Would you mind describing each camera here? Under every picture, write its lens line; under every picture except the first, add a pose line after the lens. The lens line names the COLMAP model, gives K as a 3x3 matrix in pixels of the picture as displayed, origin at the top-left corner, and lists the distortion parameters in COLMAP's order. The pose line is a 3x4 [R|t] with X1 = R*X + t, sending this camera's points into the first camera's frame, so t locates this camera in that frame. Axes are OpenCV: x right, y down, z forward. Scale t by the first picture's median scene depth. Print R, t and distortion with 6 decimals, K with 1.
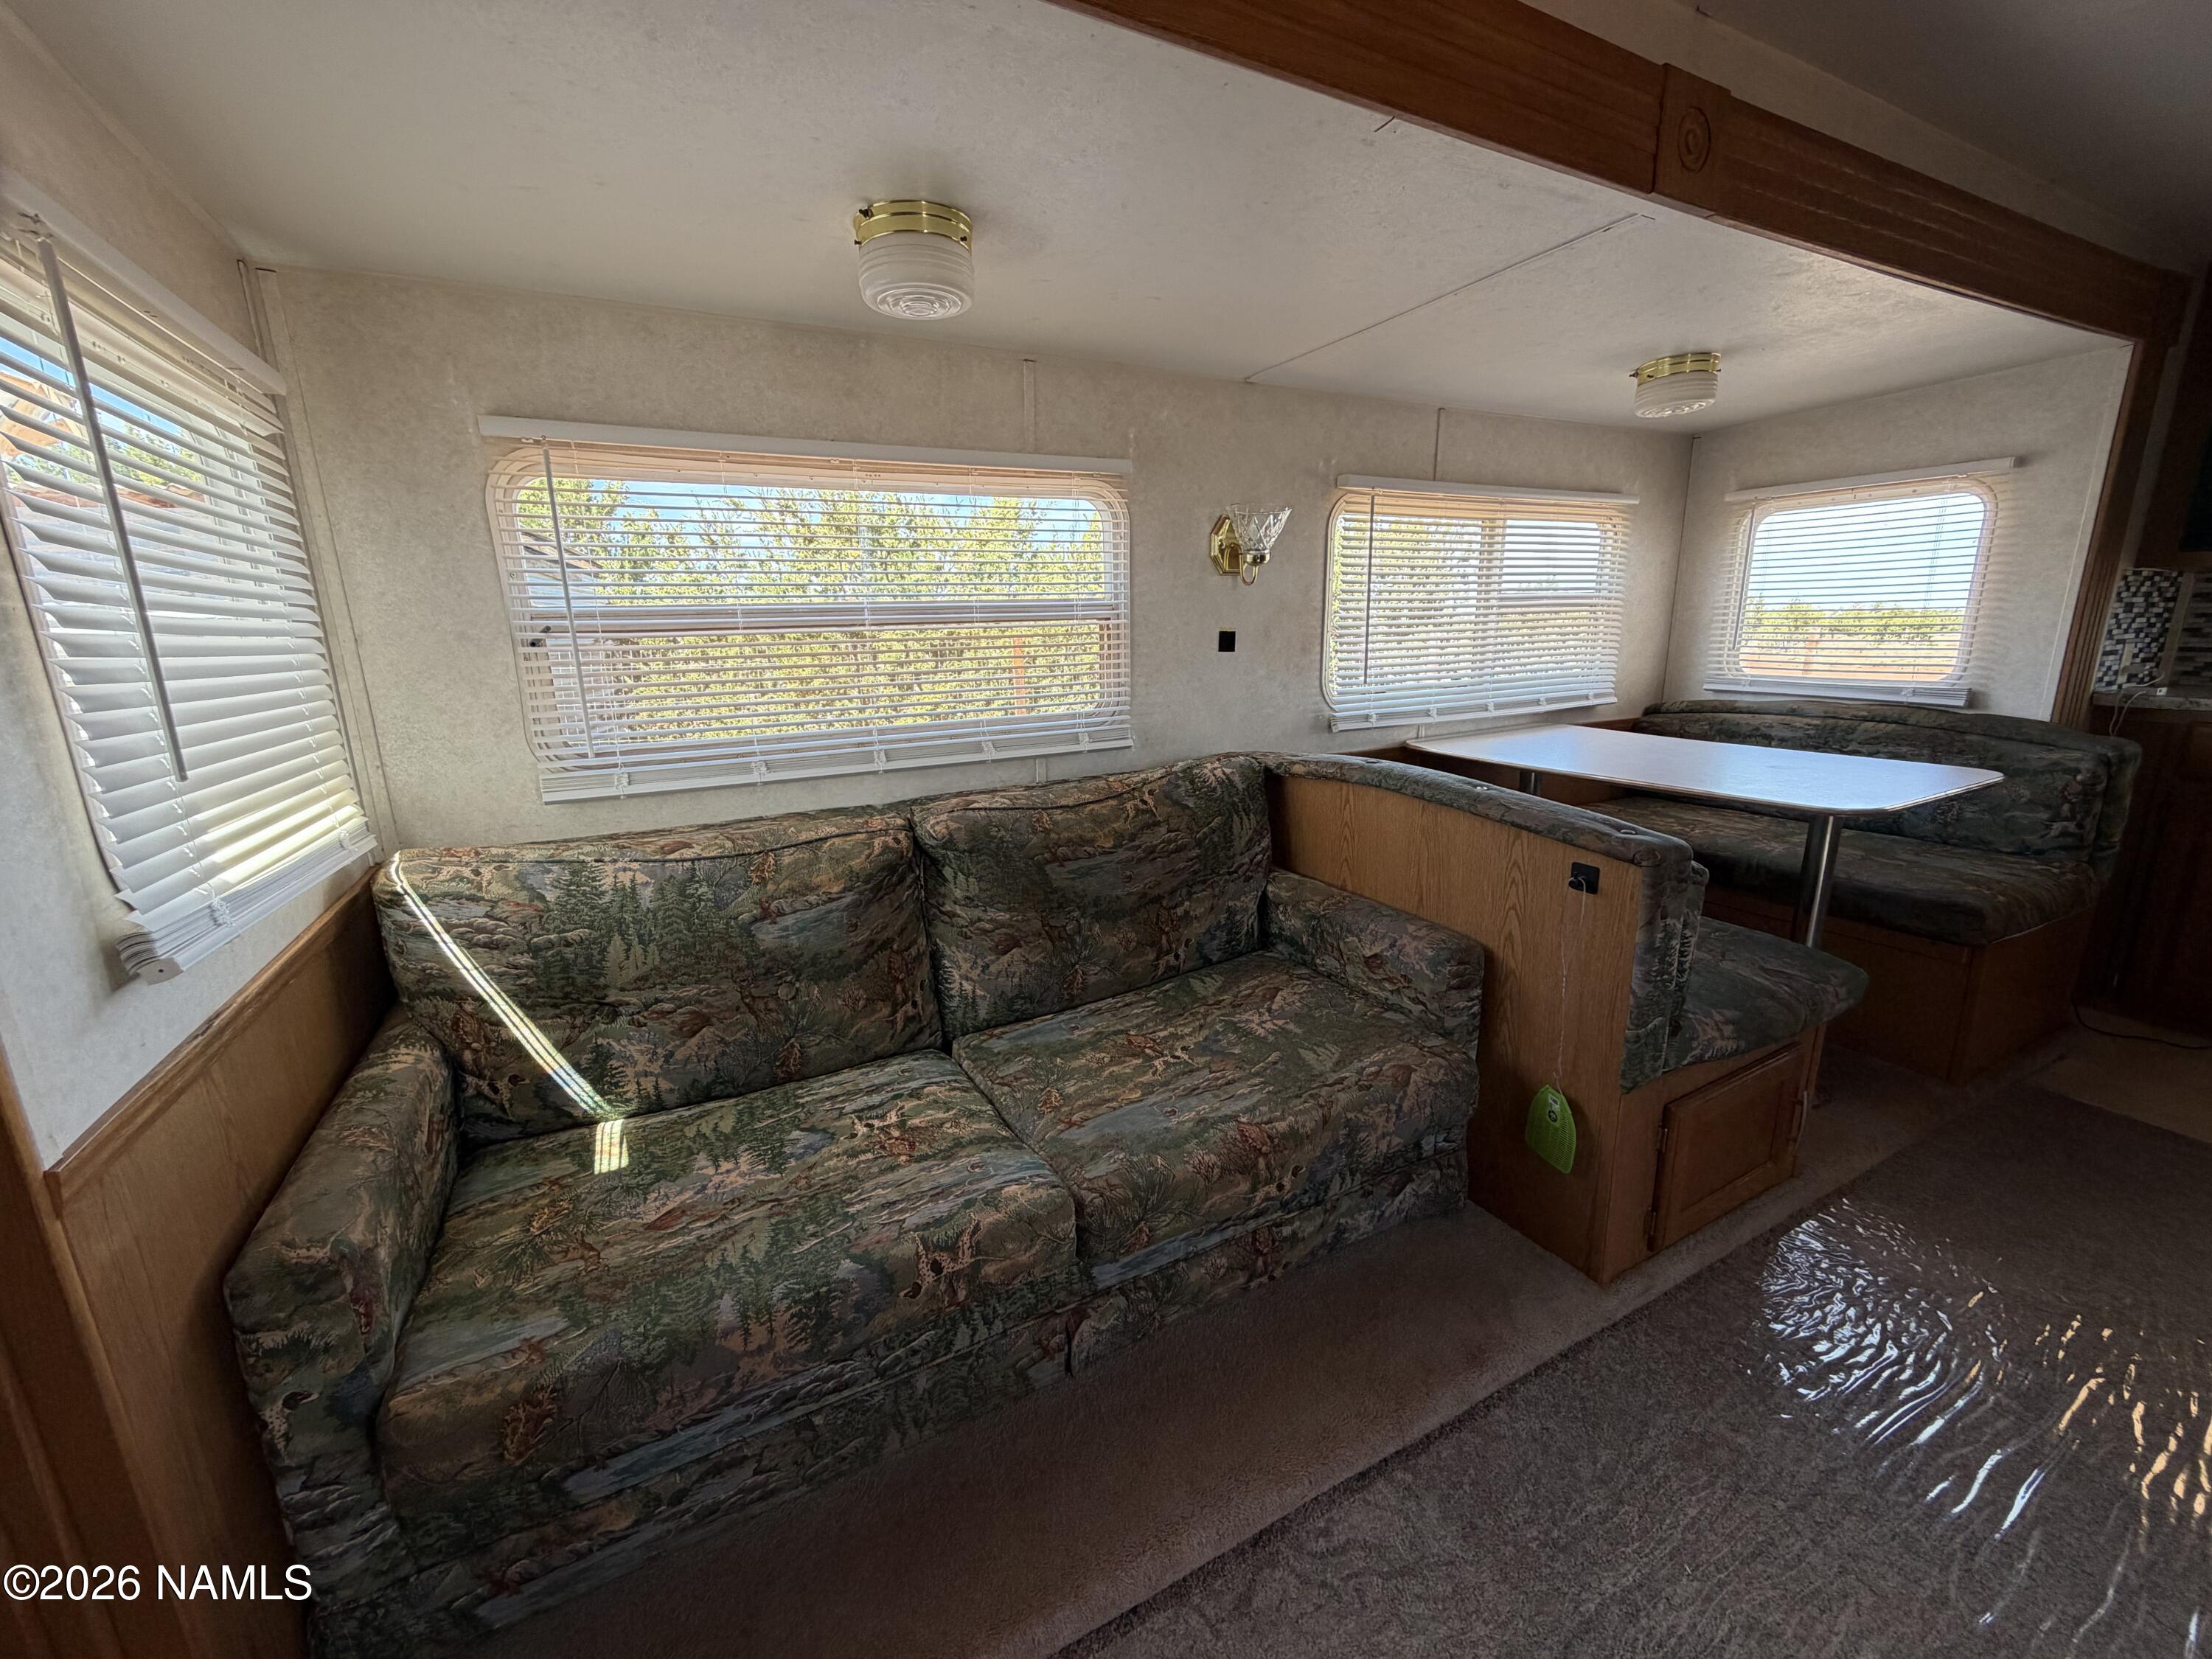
lens RADIAL K [[881.8, 0, 1097.7], [0, 881.8, 823.4], [0, 0, 1]] dist [-0.000797, 0.000219]
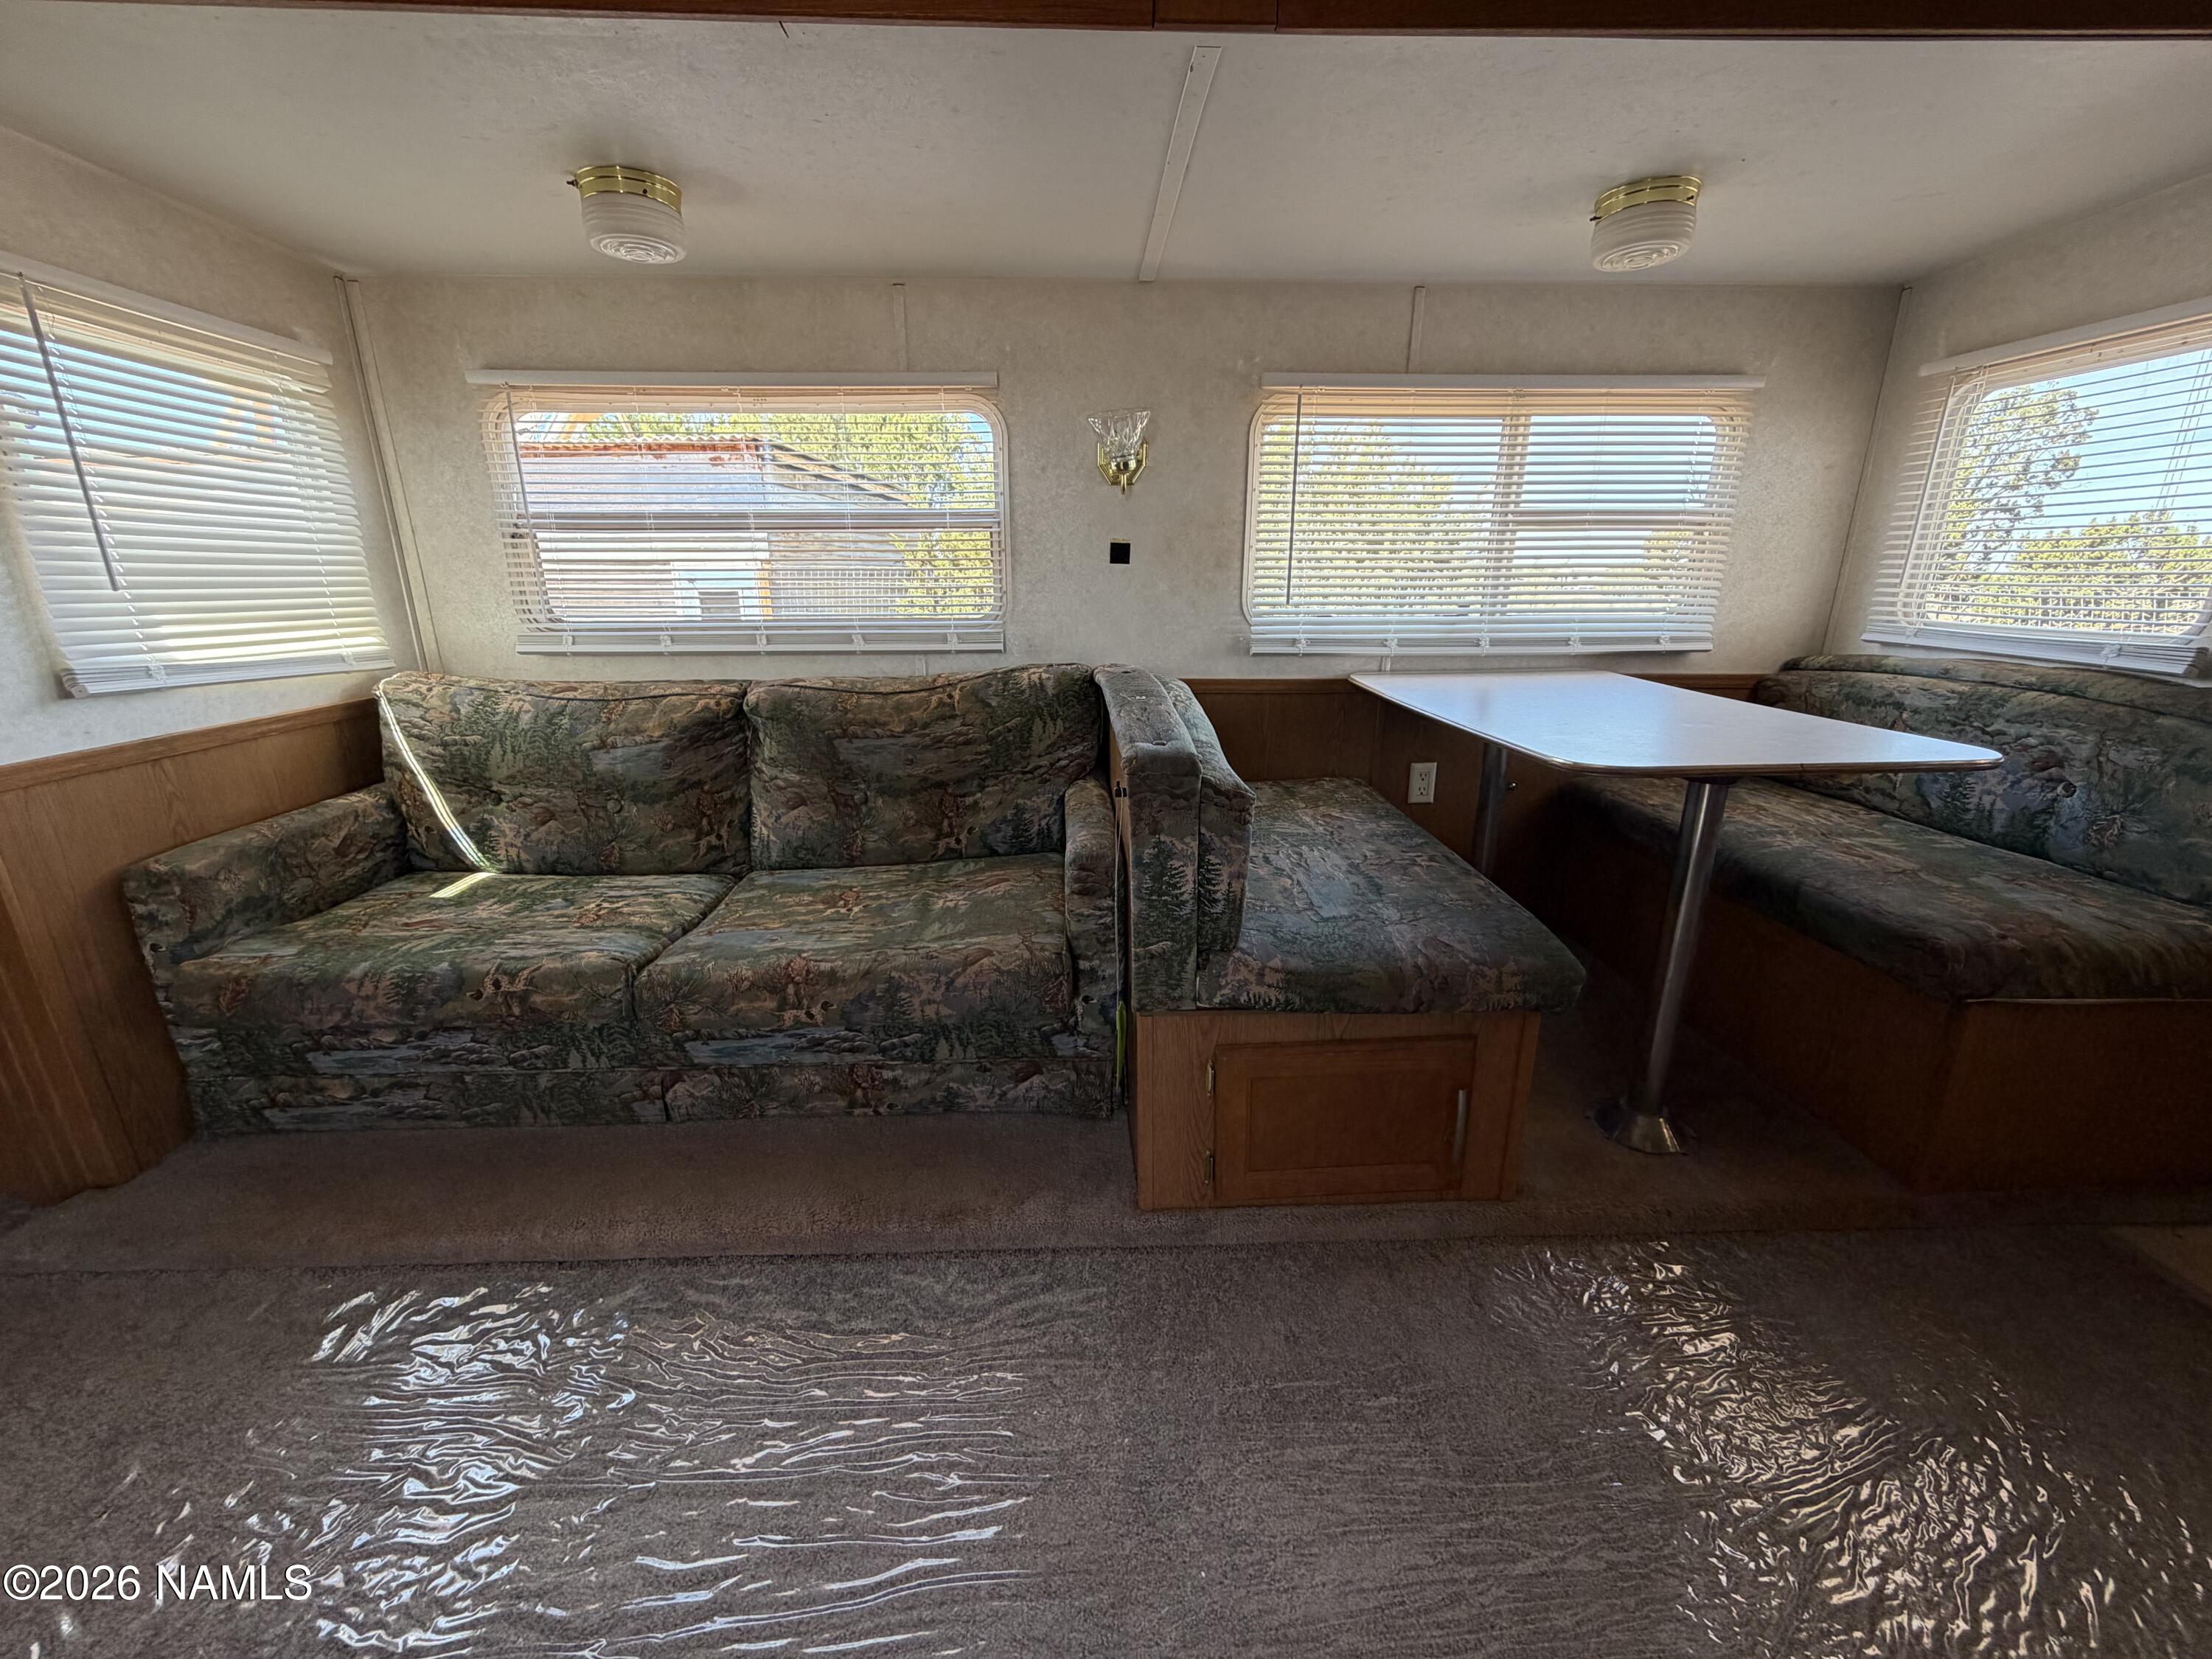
lens RADIAL K [[881.8, 0, 1097.7], [0, 881.8, 823.4], [0, 0, 1]] dist [-0.000797, 0.000219]
pose [[0.902253, 0.140152, -0.407796, 0.836293], [-0.114361, 0.989615, 0.087088, 0.018654], [0.415766, -0.031940, 0.908910, 0.101690]]
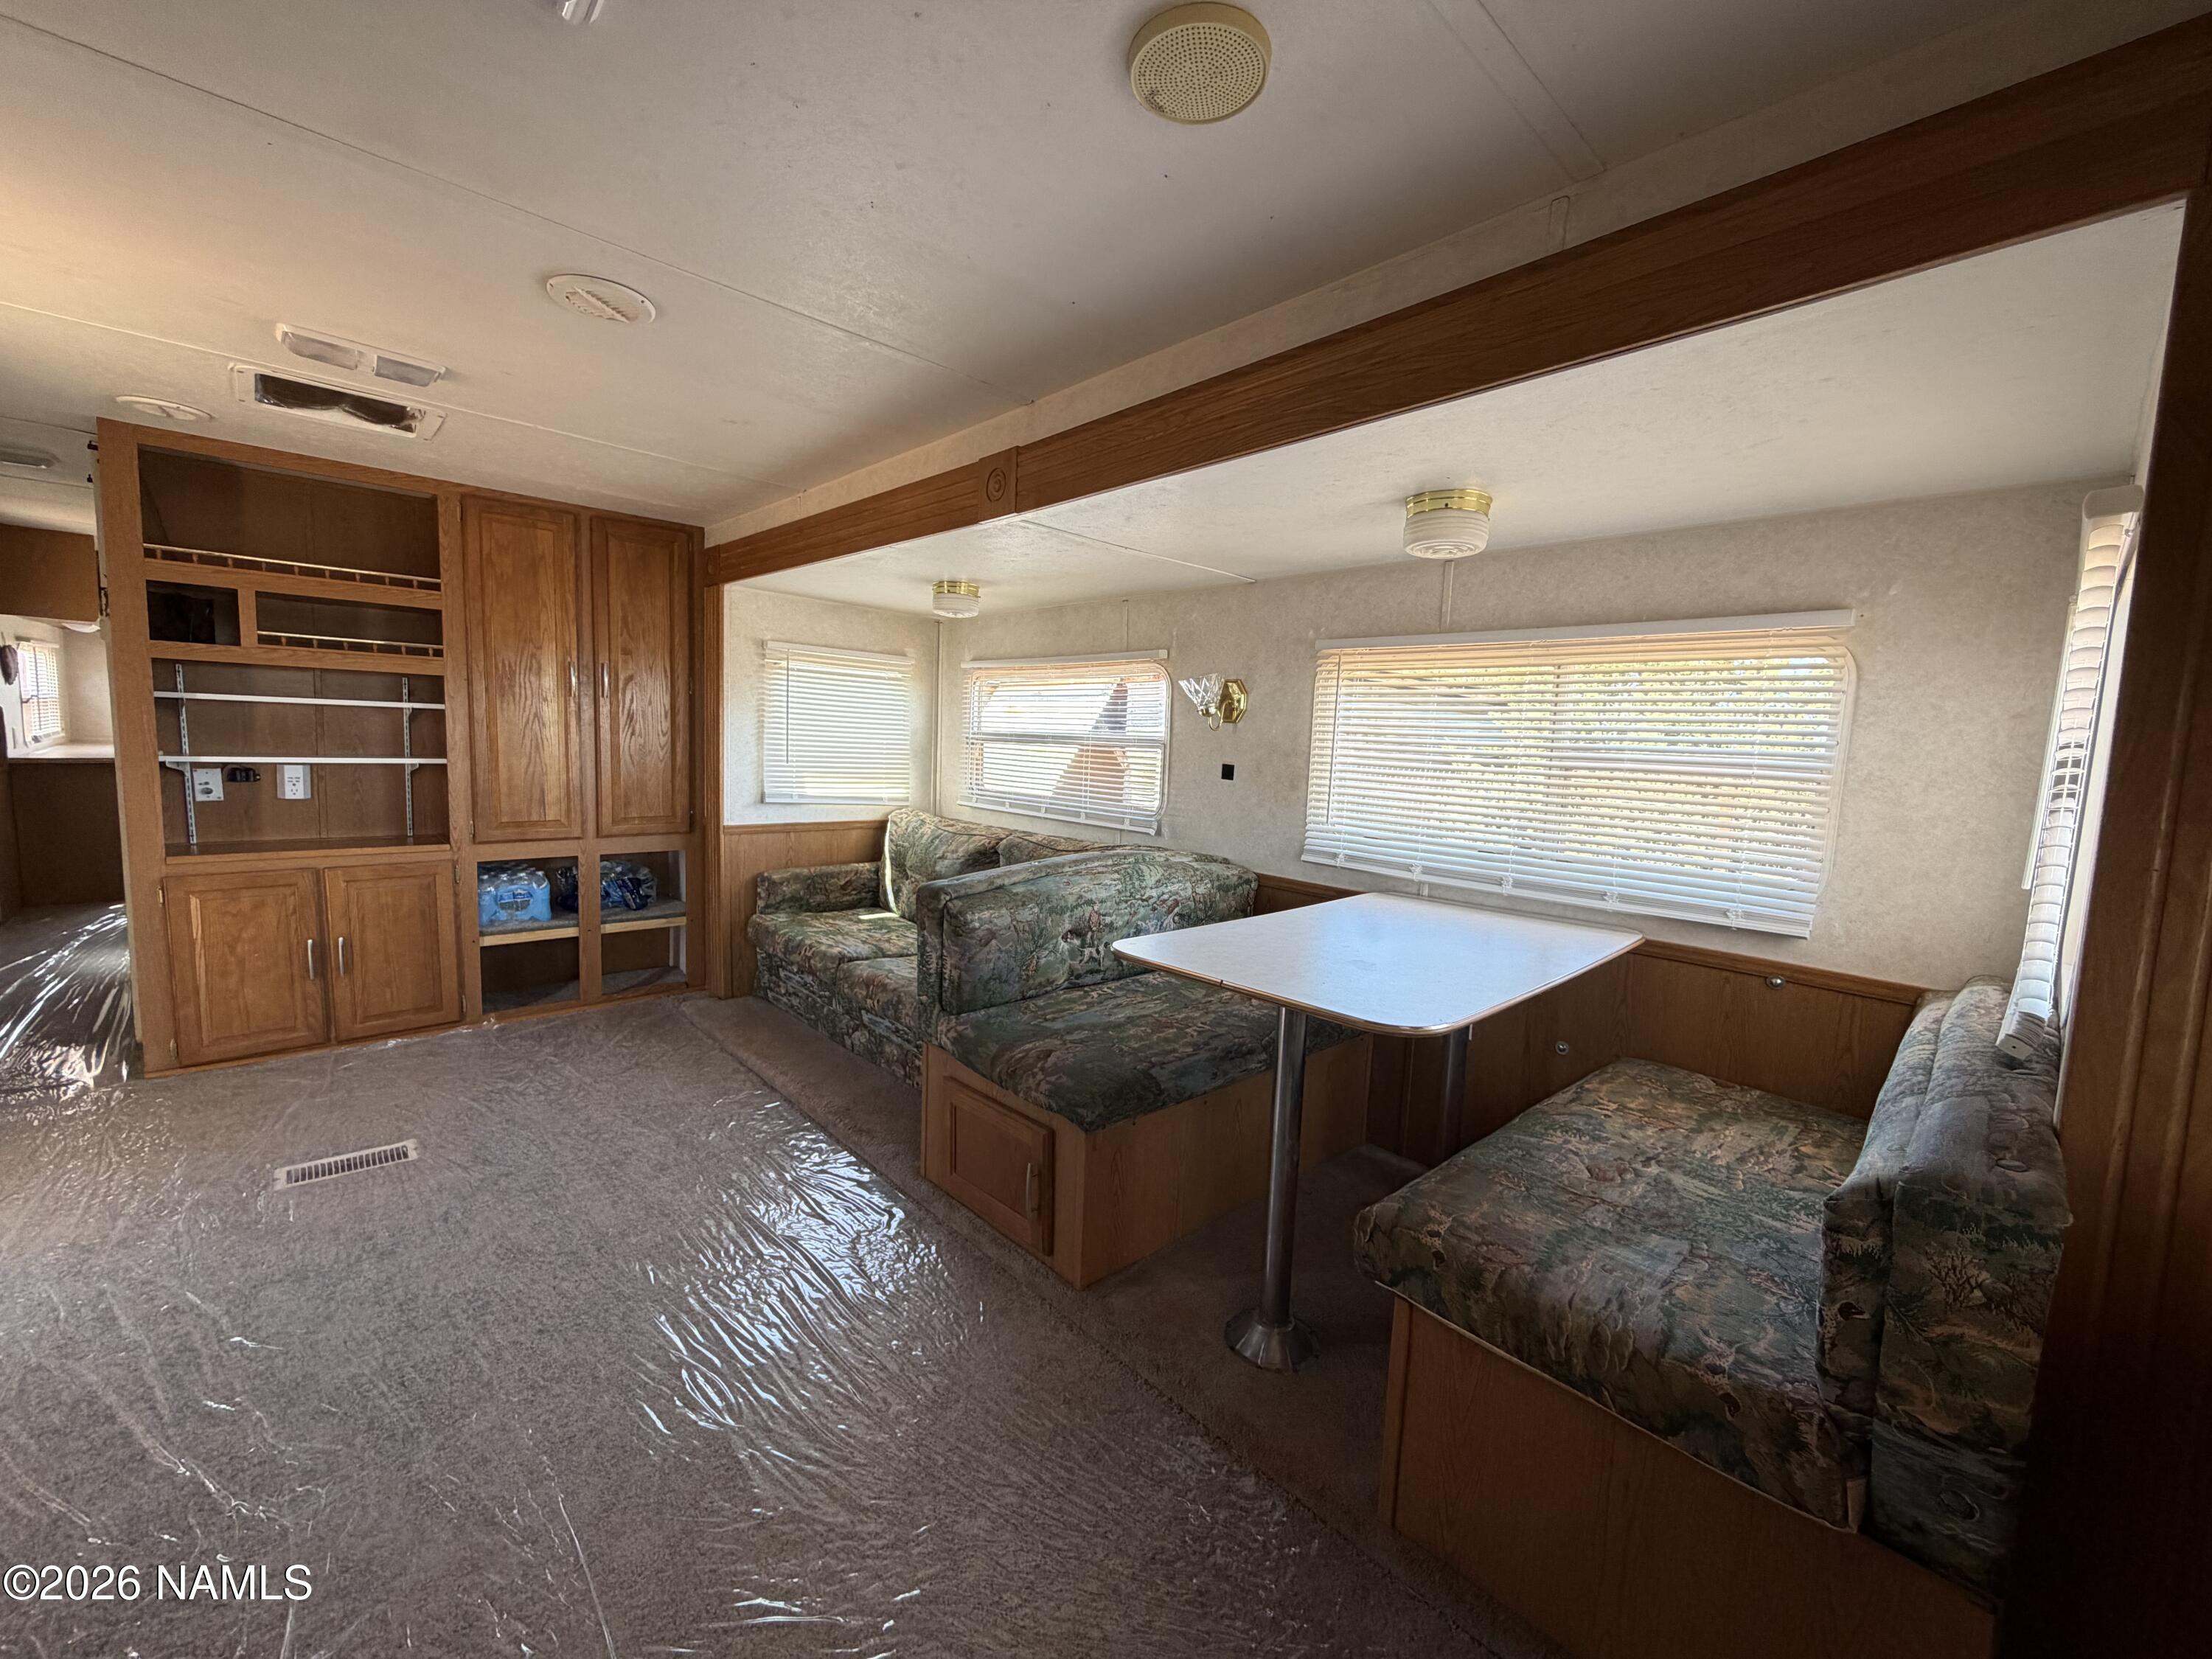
lens RADIAL K [[881.8, 0, 1097.7], [0, 881.8, 823.4], [0, 0, 1]] dist [-0.000797, 0.000219]
pose [[0.261683, 0.128944, -0.956502, 1.974846], [-0.262664, 0.963144, 0.057979, -0.229862], [0.928725, 0.236067, 0.285907, 0.675495]]
